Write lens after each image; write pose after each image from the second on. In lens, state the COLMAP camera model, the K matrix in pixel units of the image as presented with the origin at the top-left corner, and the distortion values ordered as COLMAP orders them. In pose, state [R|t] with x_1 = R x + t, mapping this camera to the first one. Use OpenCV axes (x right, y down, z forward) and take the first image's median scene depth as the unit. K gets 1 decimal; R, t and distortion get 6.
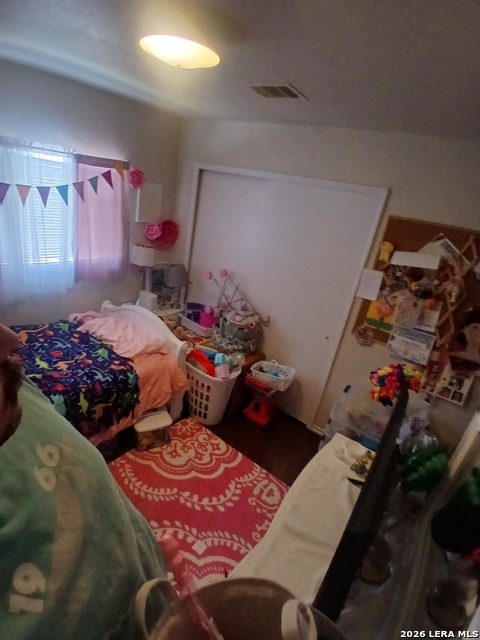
lens RADIAL K [[318.4, 0, 237.2], [0, 318.4, 324.0], [0, 0, 1]] dist [0.000964, -0.045686]
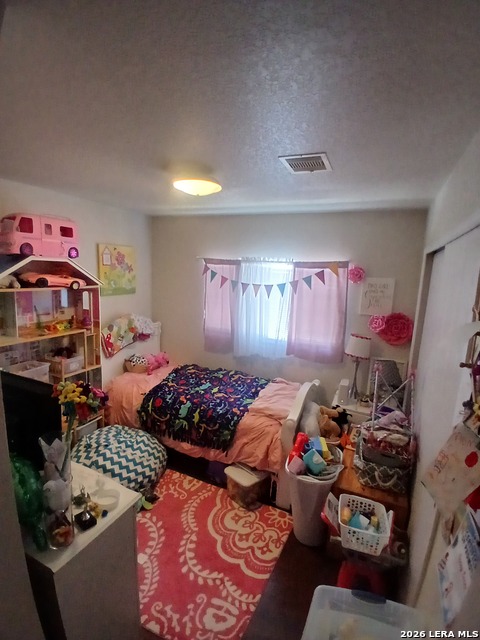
lens RADIAL K [[318.4, 0, 237.2], [0, 318.4, 324.0], [0, 0, 1]] dist [0.000964, -0.045686]
pose [[0.210303, -0.005102, -0.977623, 0.809639], [-0.382831, 0.919698, -0.087153, -0.065441], [0.899563, 0.392593, 0.191462, 0.603866]]
